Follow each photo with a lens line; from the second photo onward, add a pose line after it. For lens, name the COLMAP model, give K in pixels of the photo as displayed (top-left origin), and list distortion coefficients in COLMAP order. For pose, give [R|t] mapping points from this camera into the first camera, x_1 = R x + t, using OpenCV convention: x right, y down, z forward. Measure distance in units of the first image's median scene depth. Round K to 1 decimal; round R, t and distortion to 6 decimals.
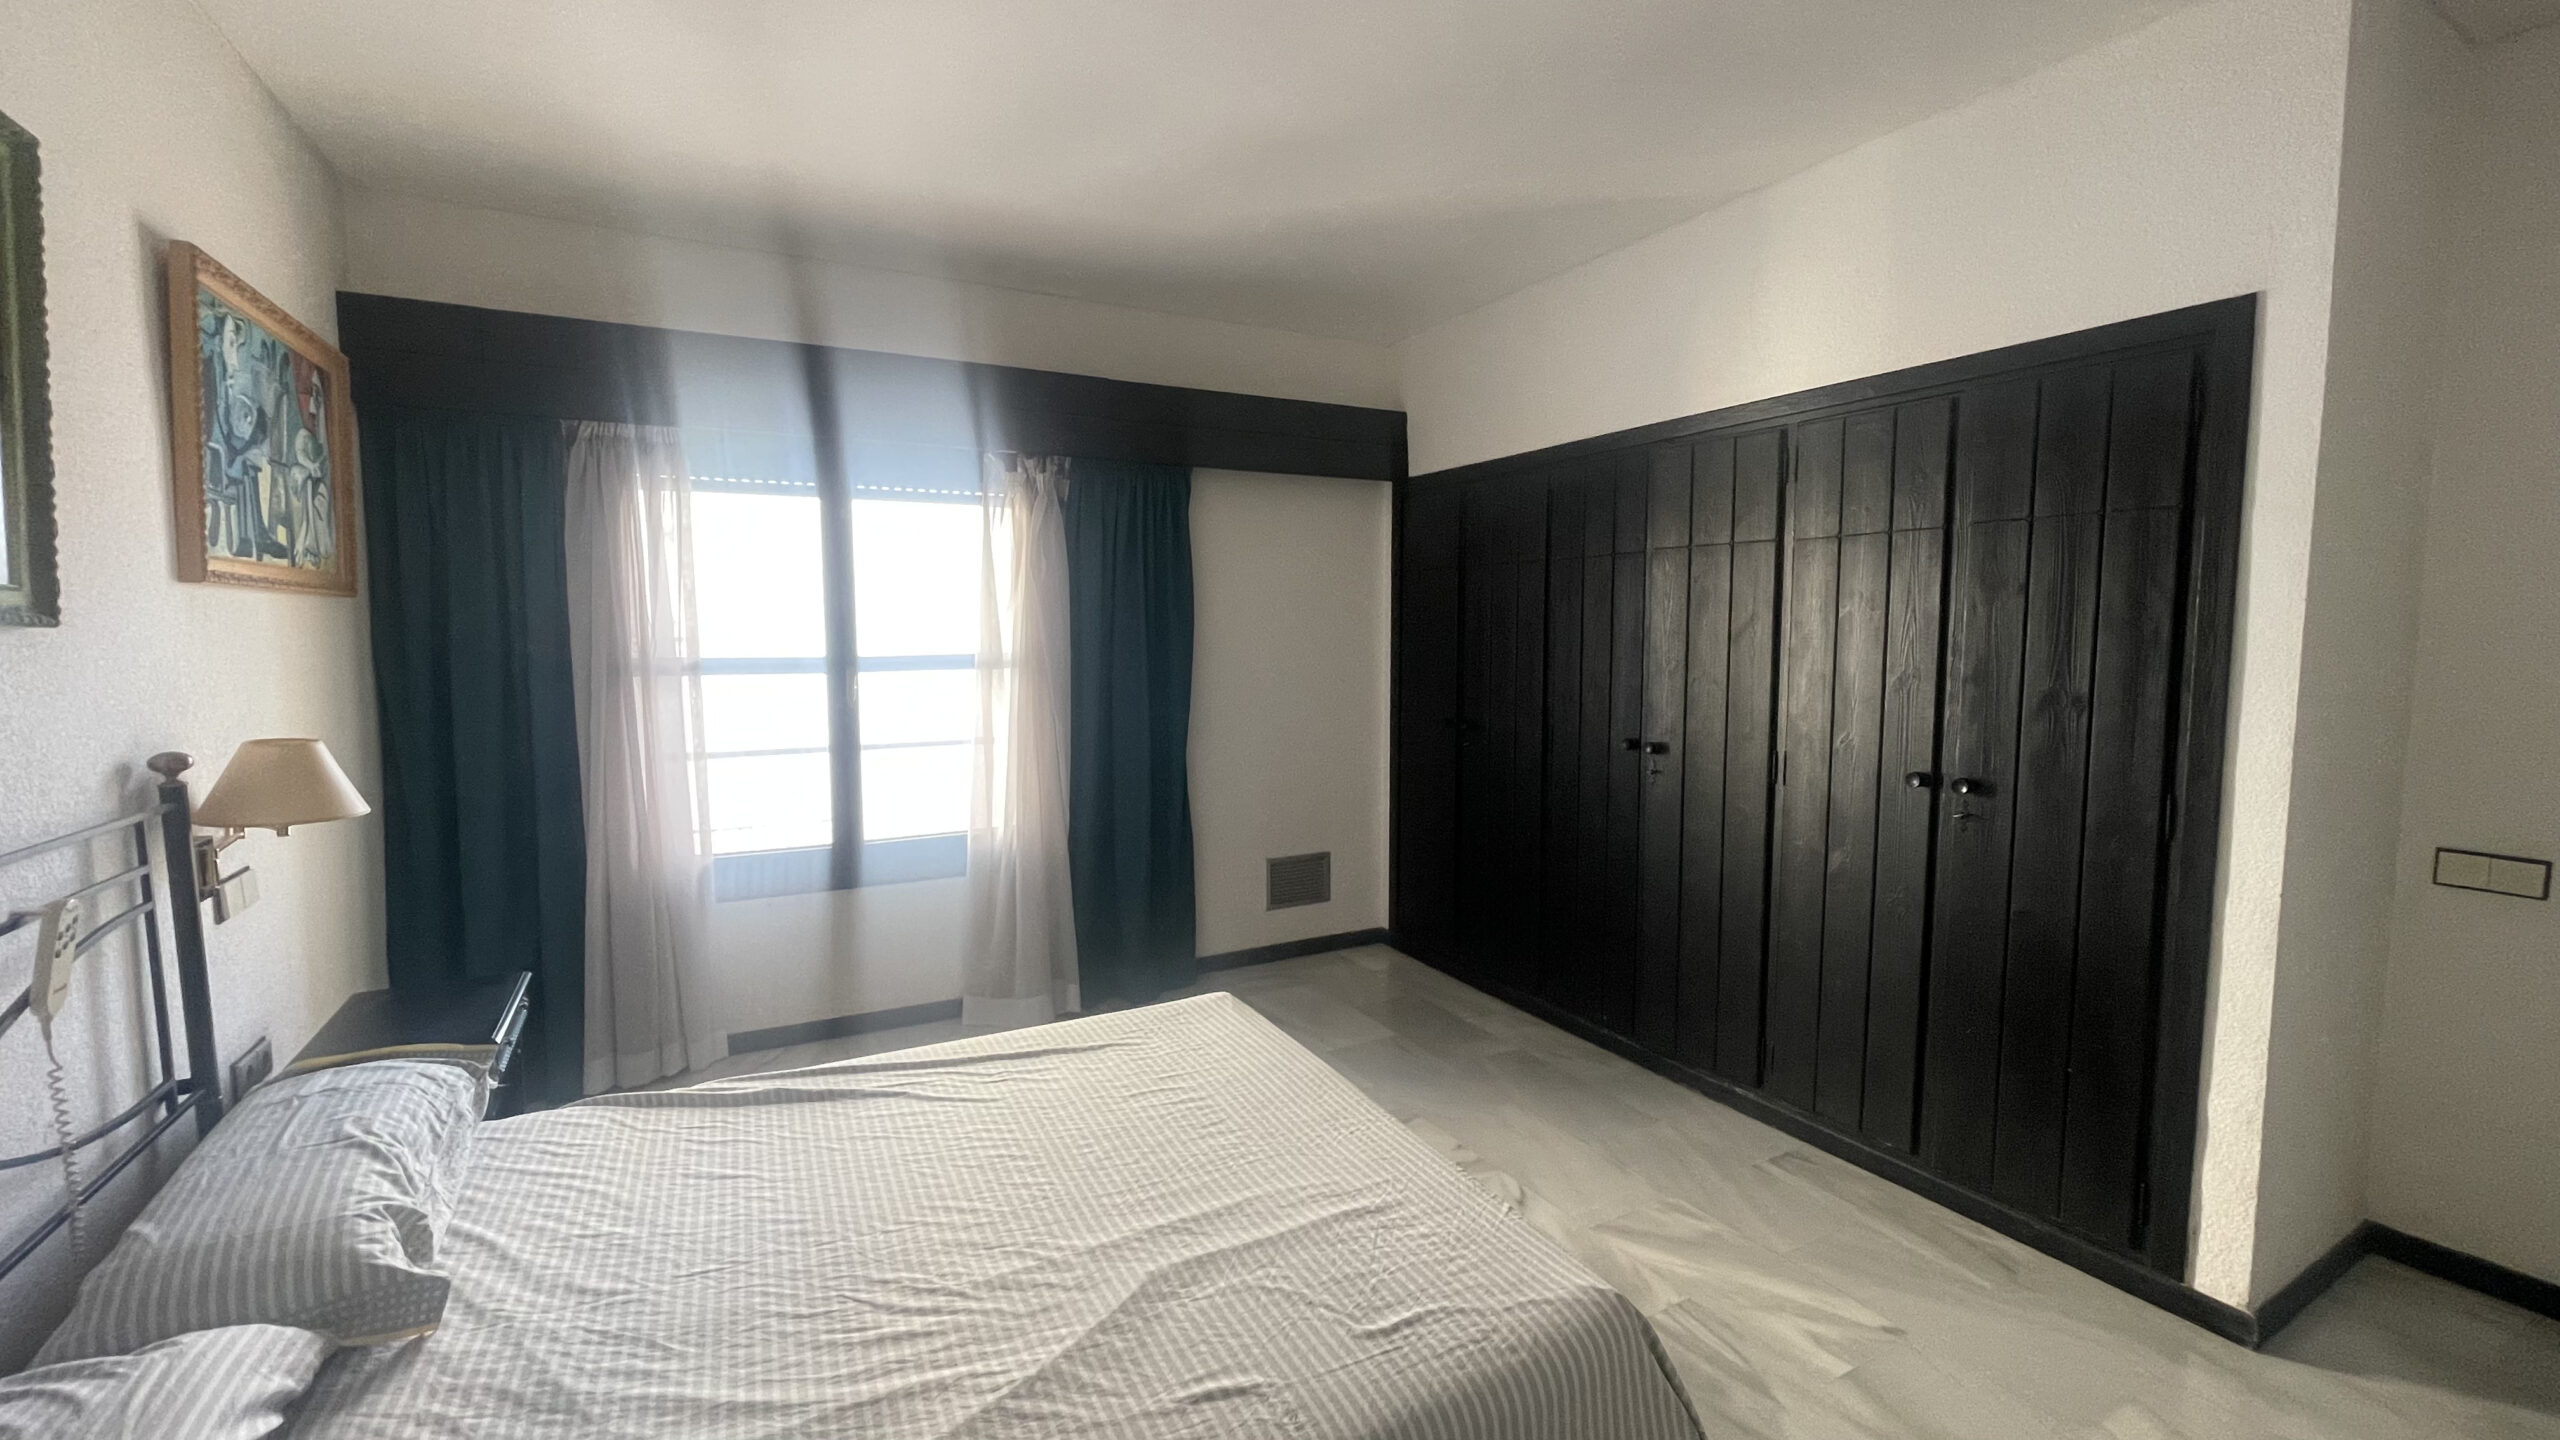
lens RADIAL K [[1035.6, 0, 1276.7], [0, 1035.6, 714.1], [0, 0, 1]] dist [-0.001646, -0.000334]
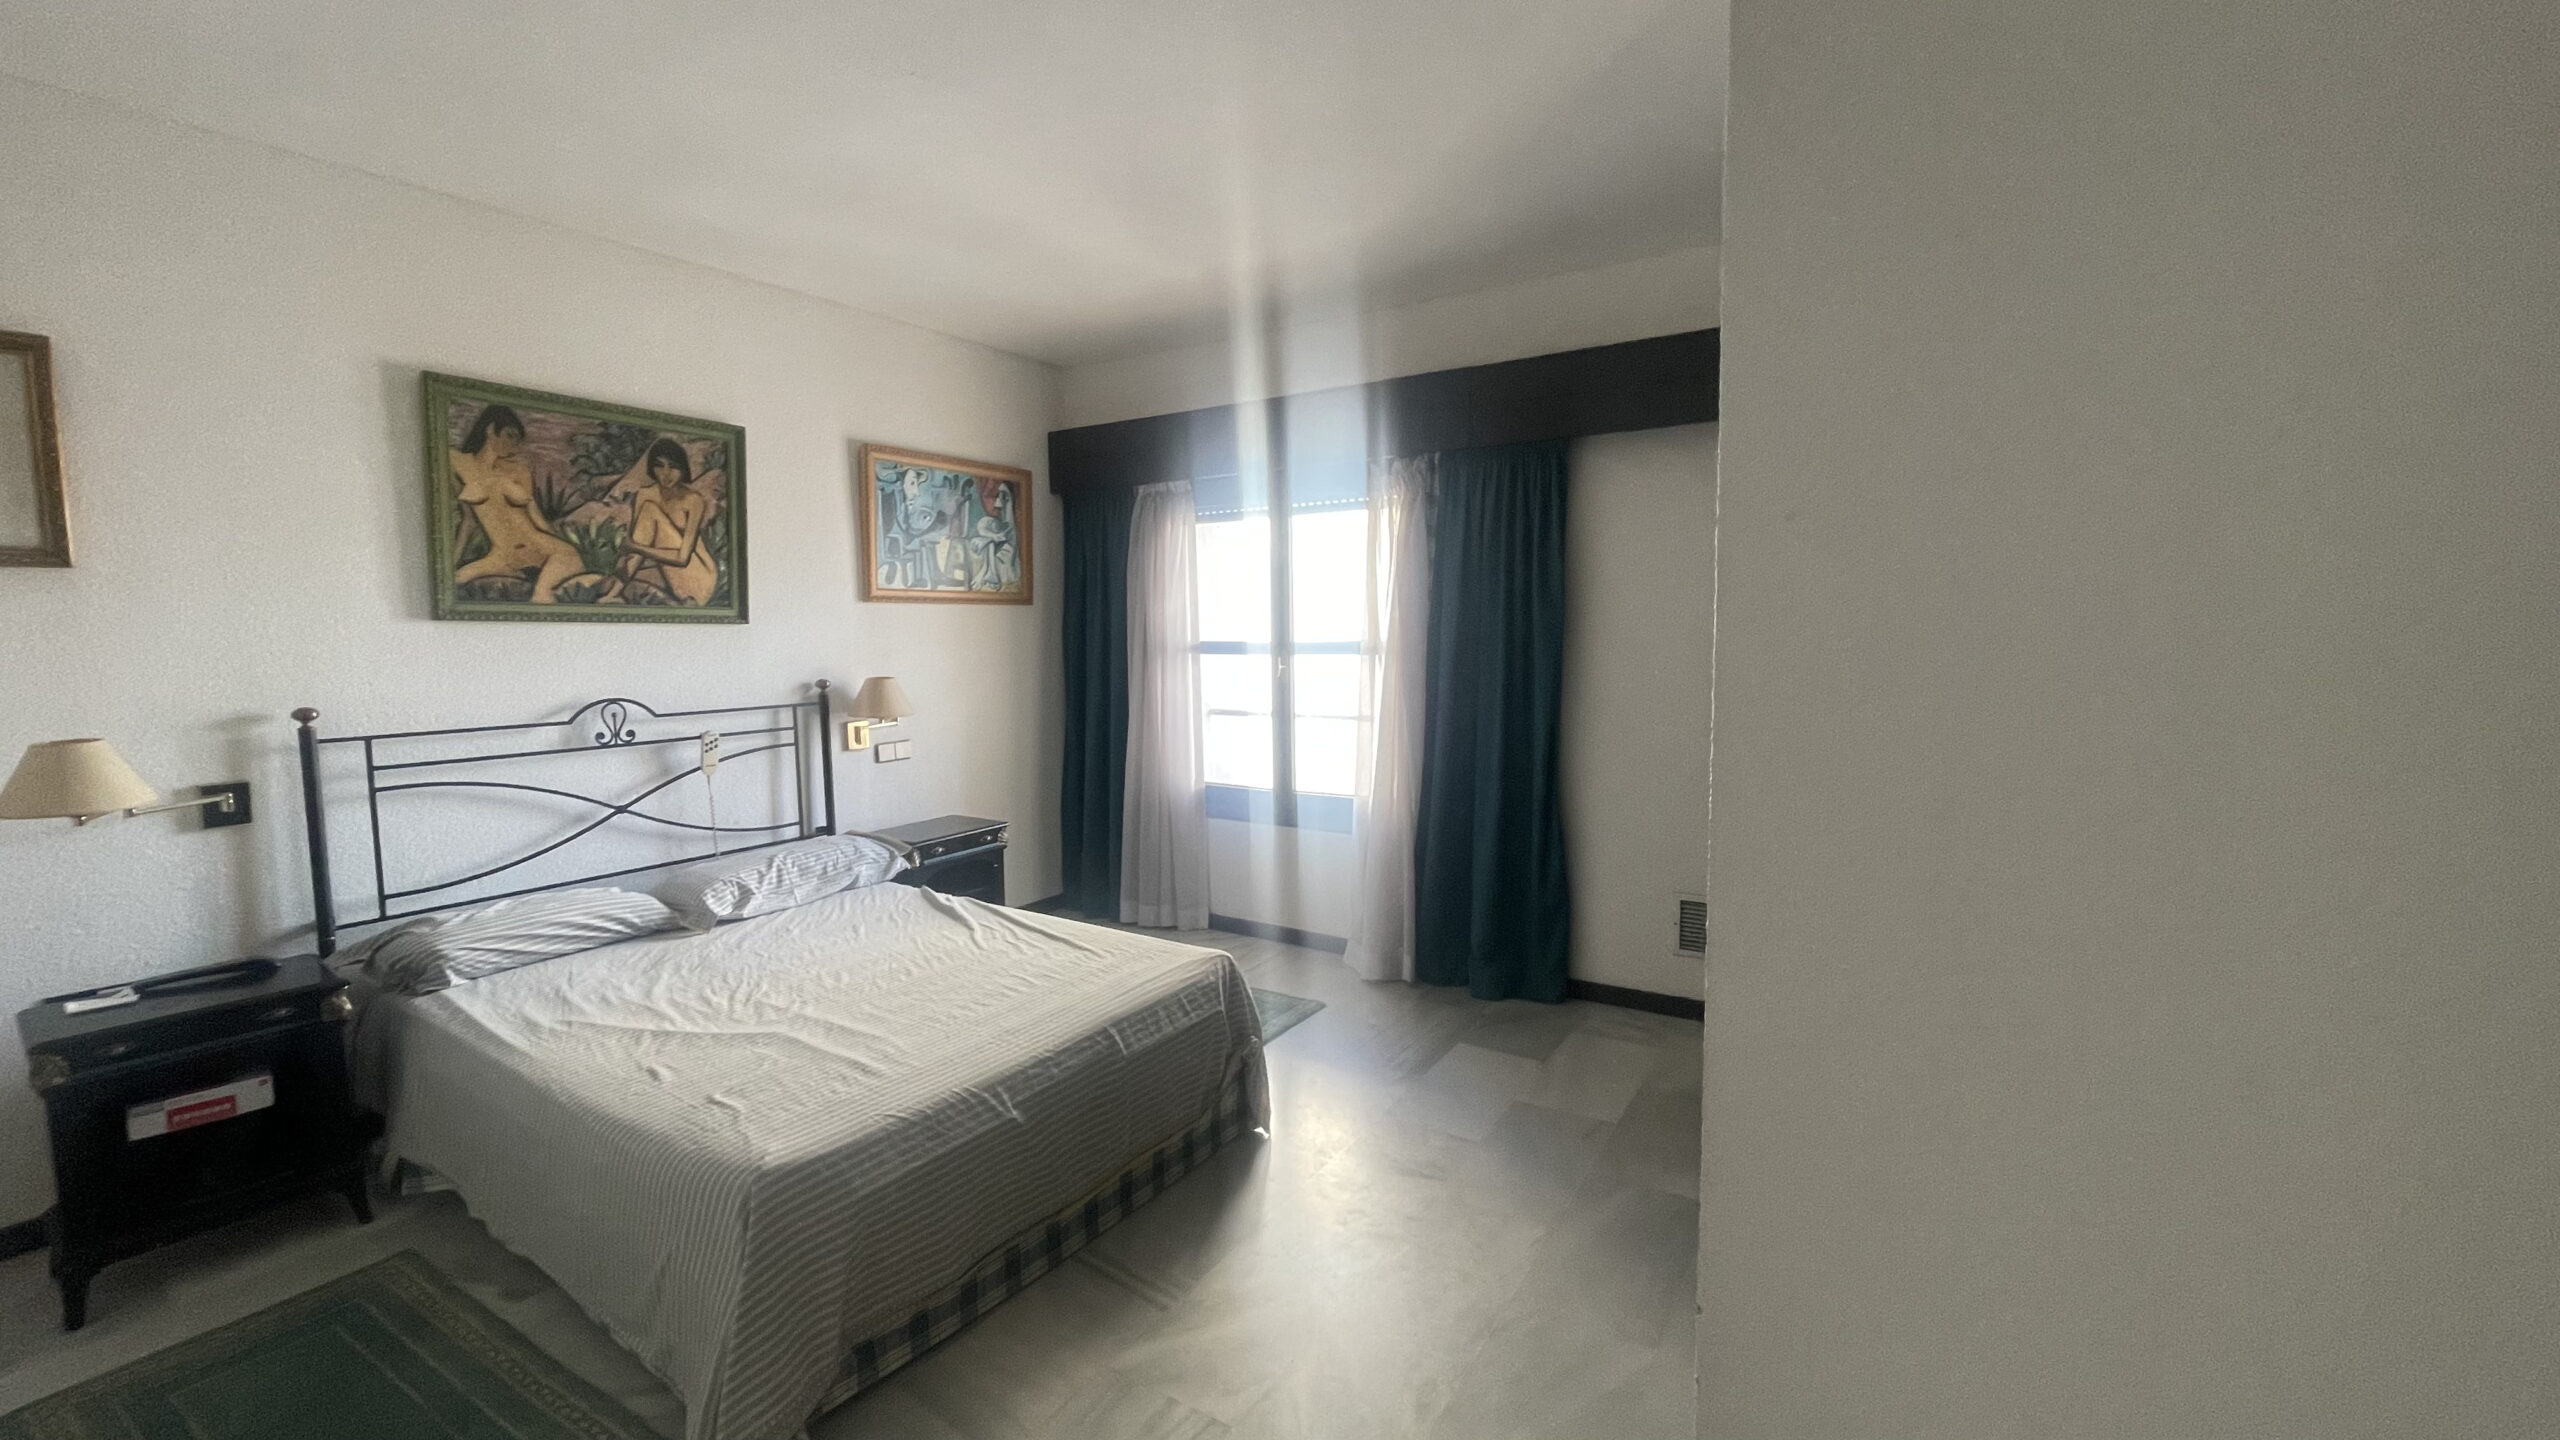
lens RADIAL K [[1035.6, 0, 1276.3], [0, 1035.6, 725.9], [0, 0, 1]] dist [-0.001646, -0.000334]
pose [[0.486854, 0.083348, -0.869498, 0.851152], [-0.060882, 0.996254, 0.061409, -0.038259], [0.871359, 0.023039, 0.490104, 0.471385]]
